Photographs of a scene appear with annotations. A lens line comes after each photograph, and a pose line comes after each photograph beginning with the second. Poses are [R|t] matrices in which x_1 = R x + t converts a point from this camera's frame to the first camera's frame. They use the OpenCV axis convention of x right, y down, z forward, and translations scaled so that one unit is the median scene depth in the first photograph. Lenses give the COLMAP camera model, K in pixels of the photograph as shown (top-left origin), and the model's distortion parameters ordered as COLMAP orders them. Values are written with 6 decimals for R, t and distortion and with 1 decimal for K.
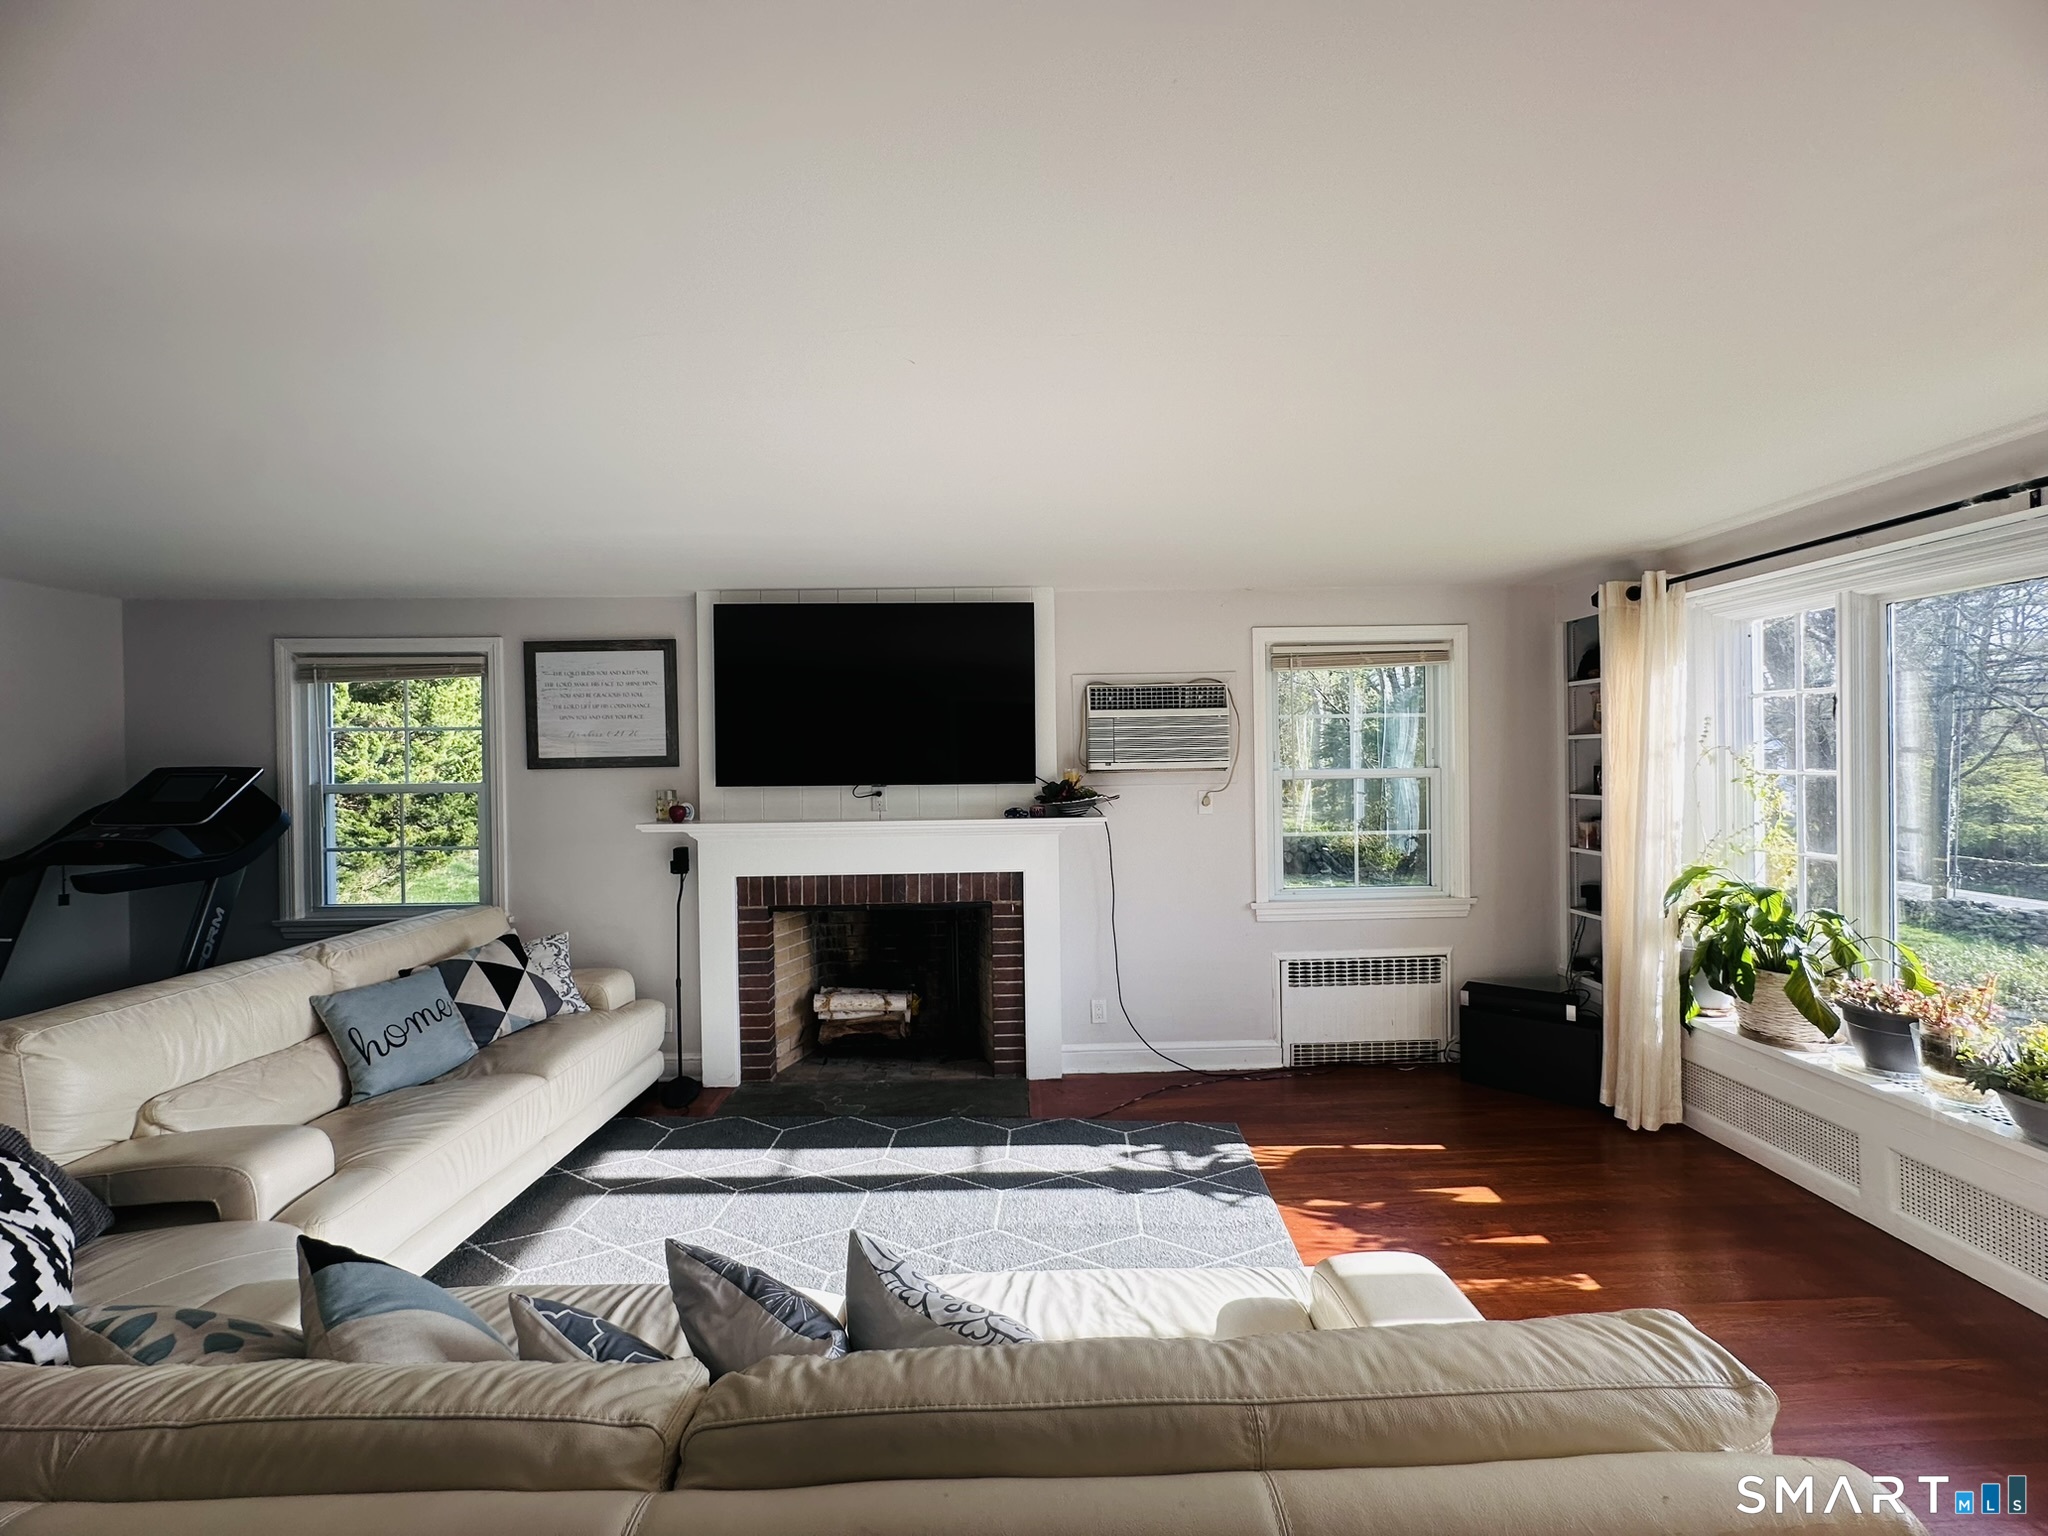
lens RADIAL K [[816.0, 0, 1024.0], [0, 816.0, 768.0], [0, 0, 1]] dist [-0.002041, -0.000156]
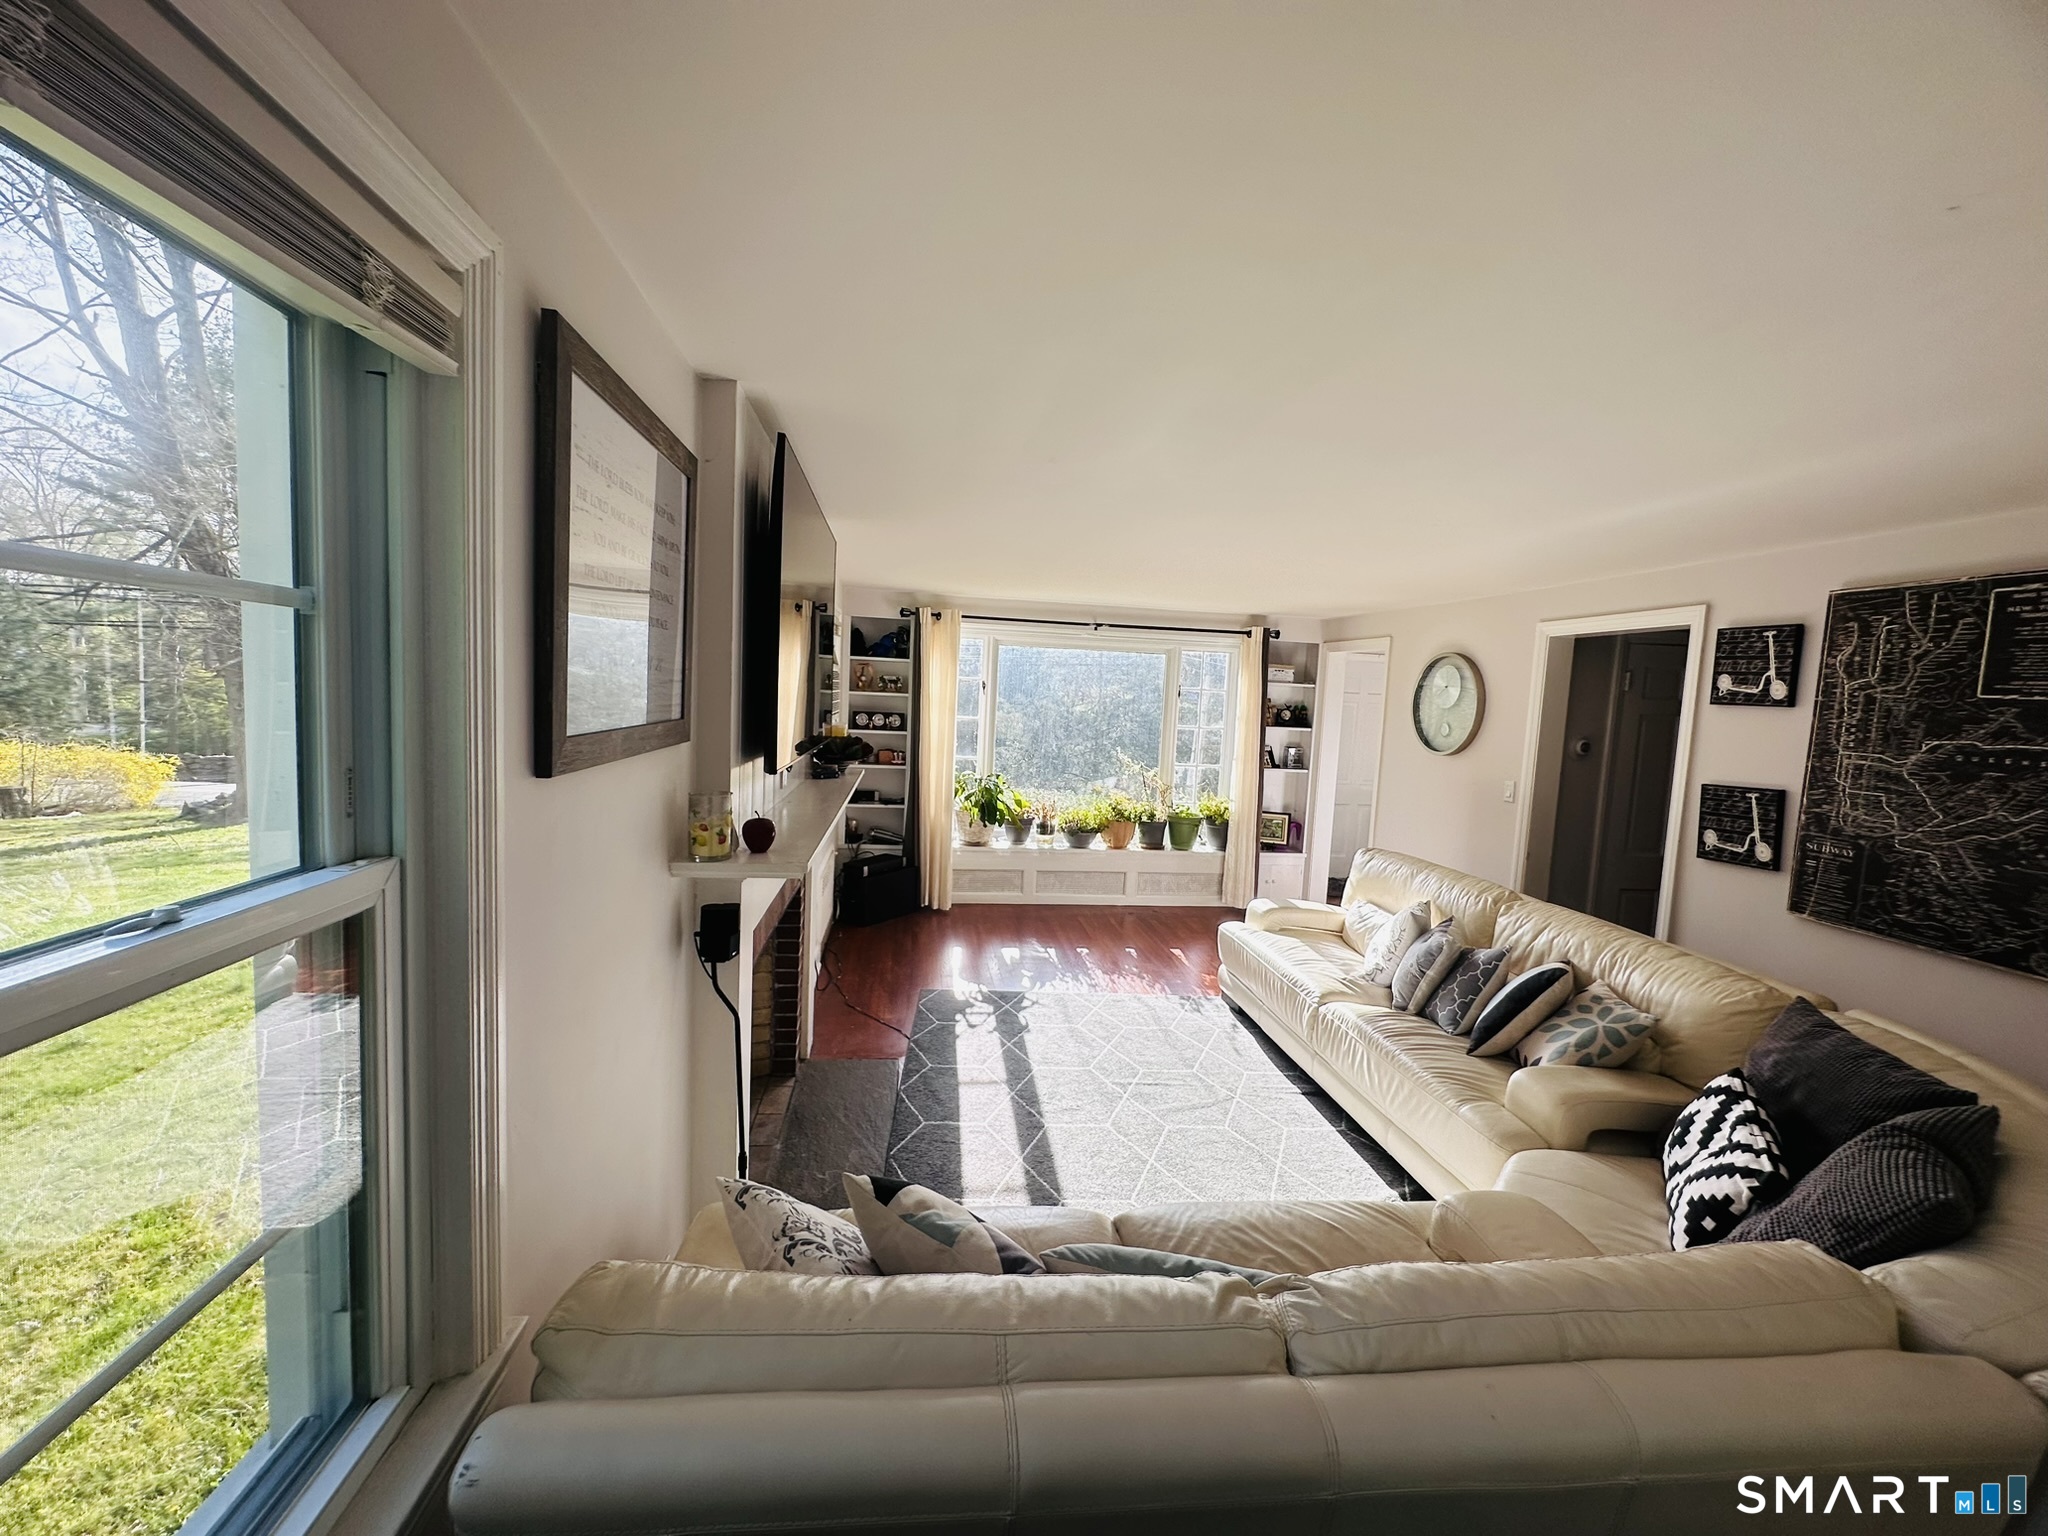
lens RADIAL K [[816.0, 0, 1024.0], [0, 816.0, 768.0], [0, 0, 1]] dist [-0.002041, -0.000156]
pose [[-0.111923, -0.082626, 0.990276, -0.915434], [-0.034028, 0.996271, 0.079280, -0.029980], [-0.993134, -0.024823, -0.114317, 0.874378]]
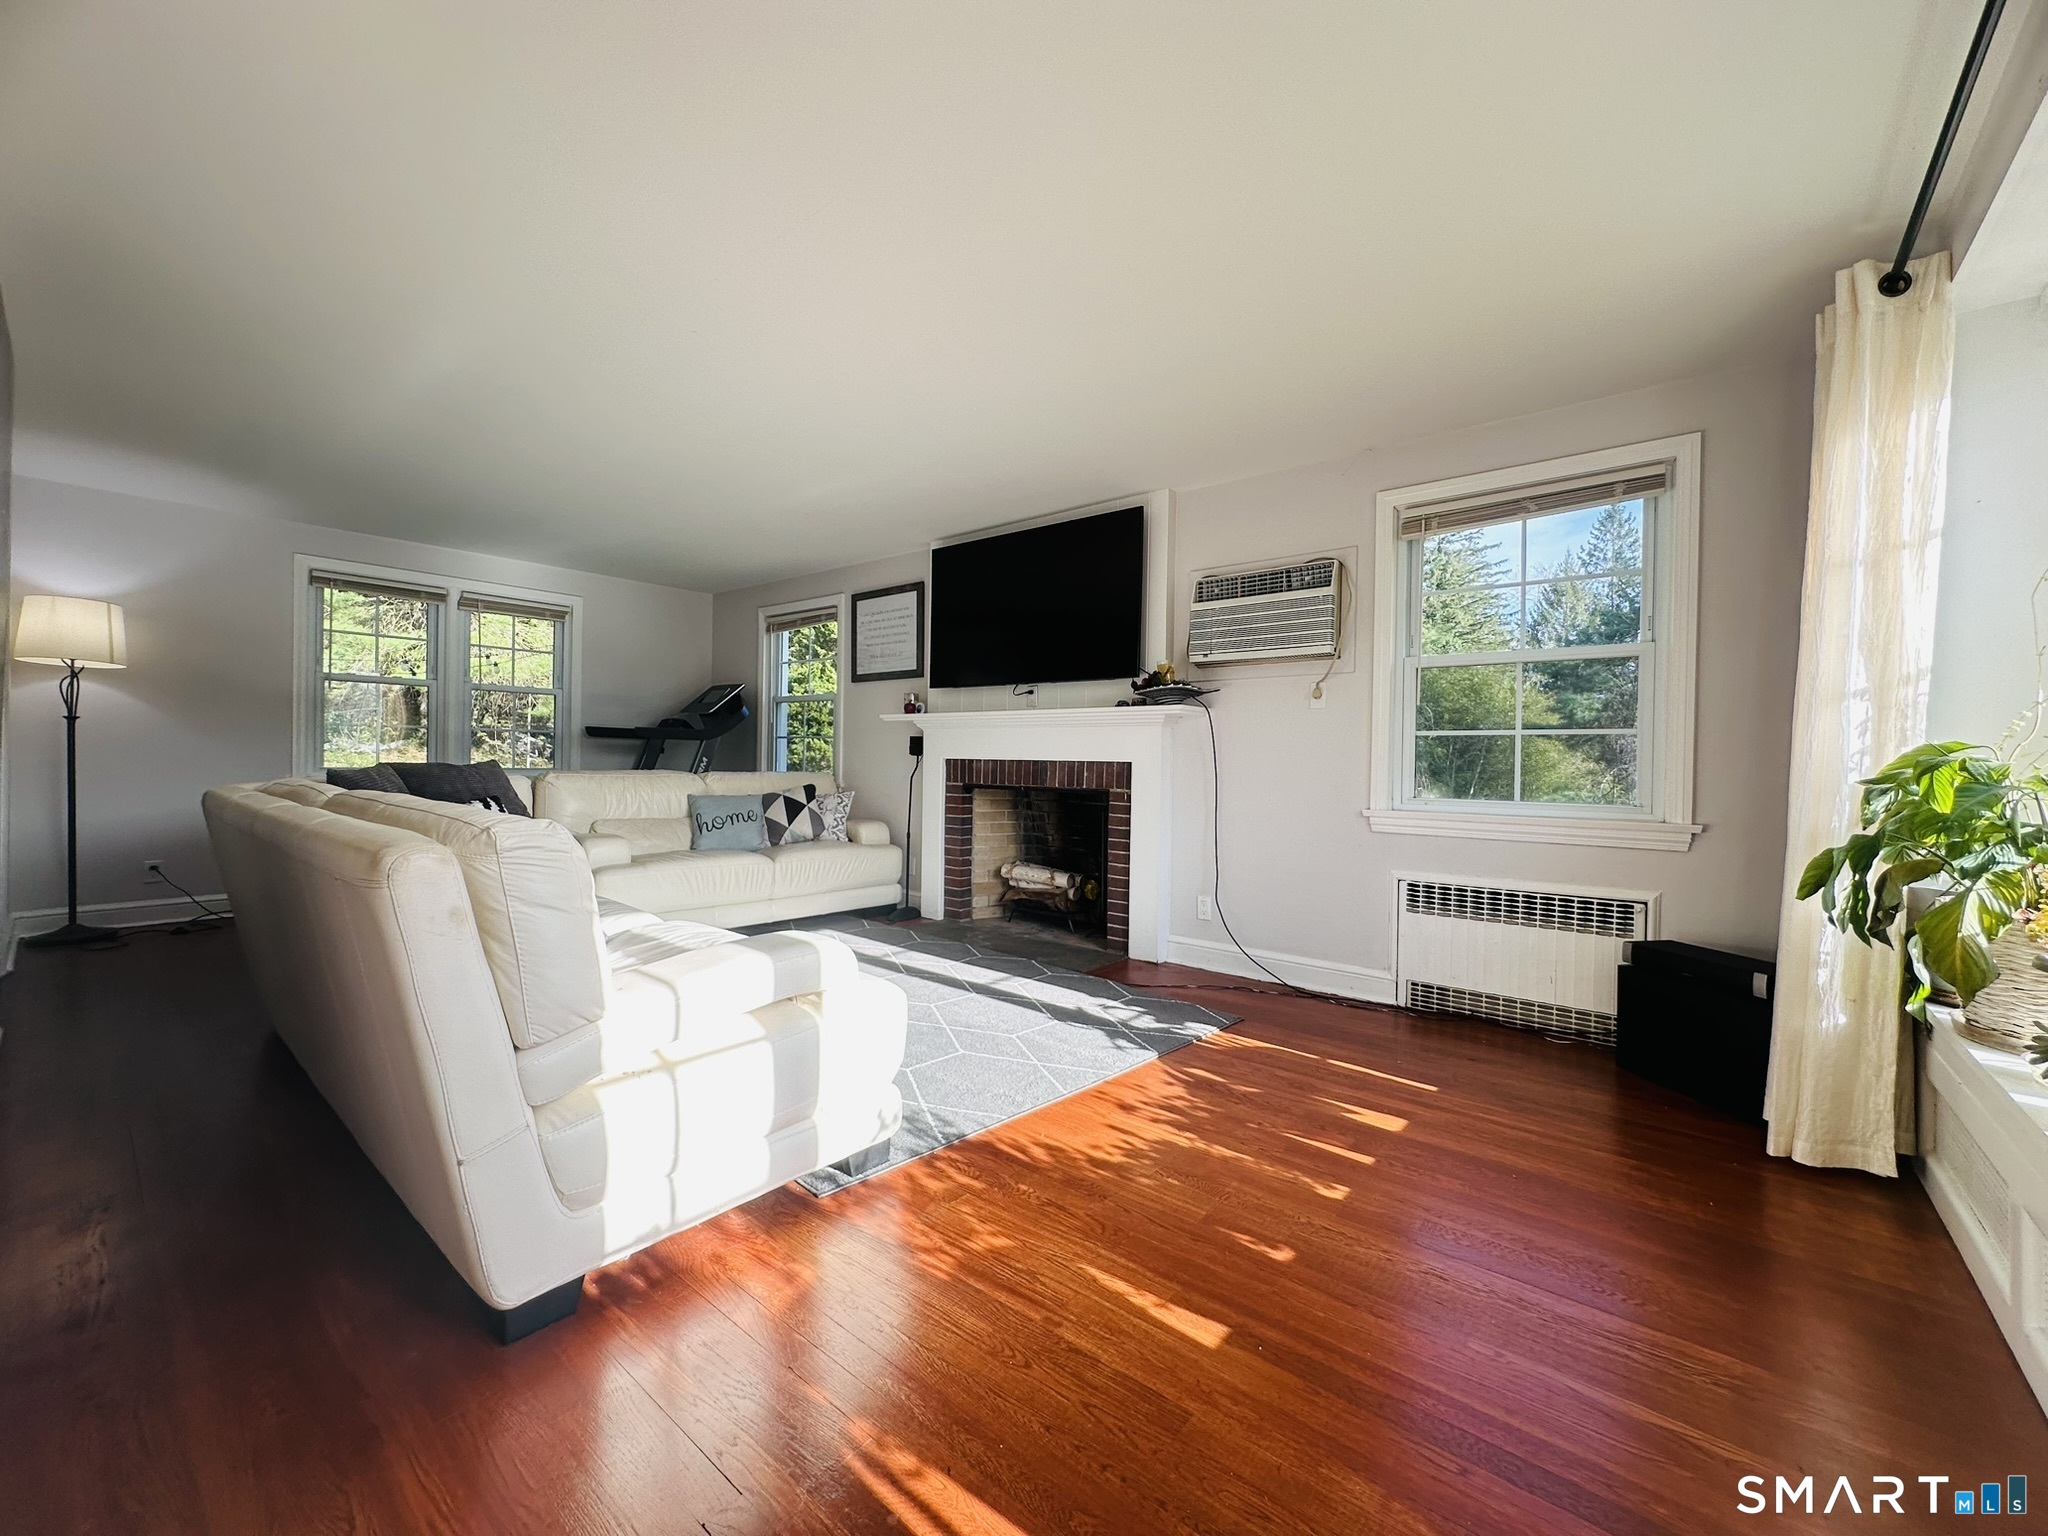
lens RADIAL K [[818.1, 0, 1028.0], [0, 818.1, 766.8], [0, 0, 1]] dist [-0.001978, -0.000325]
pose [[0.753811, 0.033049, -0.656260, 0.597809], [-0.034504, 0.999347, 0.010695, 0.127065], [0.656185, 0.014581, 0.754459, 0.106357]]
